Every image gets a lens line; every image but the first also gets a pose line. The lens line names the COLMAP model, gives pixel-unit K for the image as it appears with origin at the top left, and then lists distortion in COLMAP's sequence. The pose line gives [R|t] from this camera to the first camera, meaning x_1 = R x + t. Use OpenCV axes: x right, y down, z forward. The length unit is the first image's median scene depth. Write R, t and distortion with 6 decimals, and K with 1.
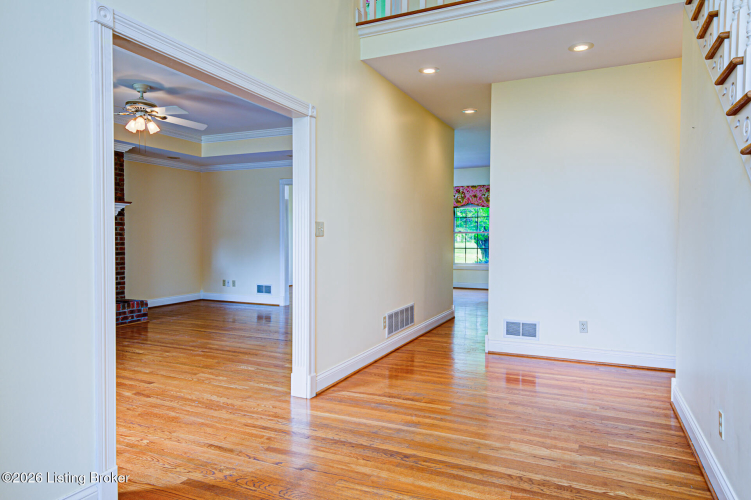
lens RADIAL K [[470.0, 0, 379.9], [0, 470.0, 251.6], [0, 0, 1]] dist [0.017203, 0.000852]
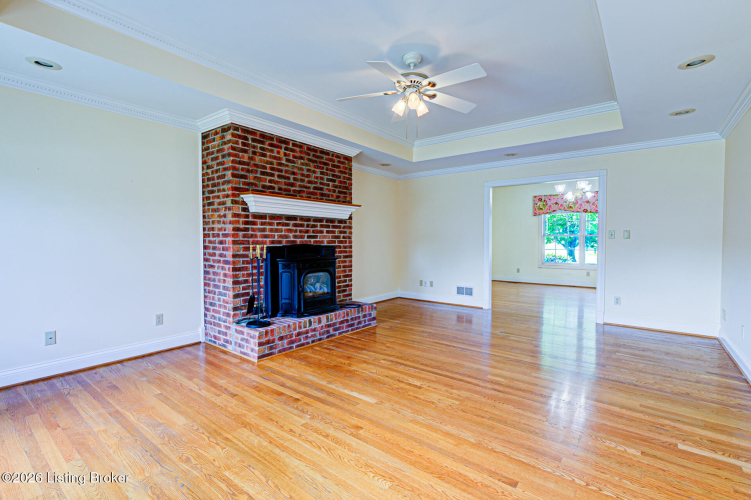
lens RADIAL K [[348.1, 0, 368.4], [0, 348.1, 247.8], [0, 0, 1]] dist [0.016943, 0.000095]
pose [[0.961370, -0.000230, -0.275258, -0.299069], [-0.001050, 0.999989, -0.004502, -0.010786], [0.275256, 0.004617, 0.961360, 0.286534]]
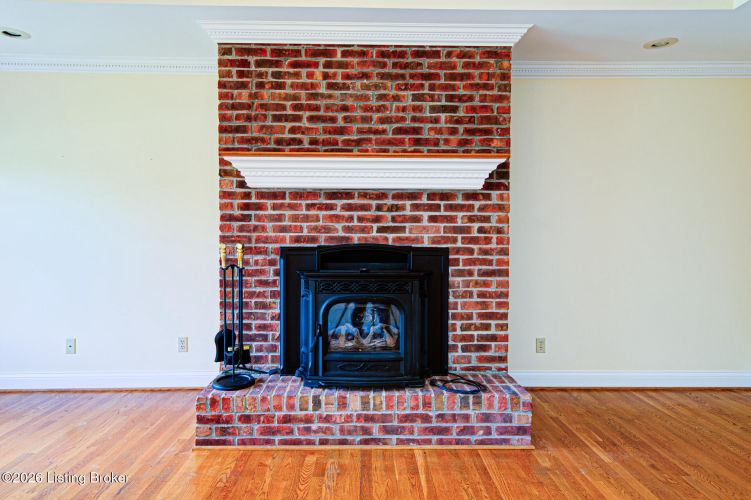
lens RADIAL K [[470.0, 0, 377.4], [0, 470.0, 252.6], [0, 0, 1]] dist [0.017203, 0.000852]
pose [[0.408559, 0.015508, -0.912600, -0.181218], [-0.023239, 0.999708, 0.006584, -0.015291], [0.912436, 0.018518, 0.408800, 0.700649]]
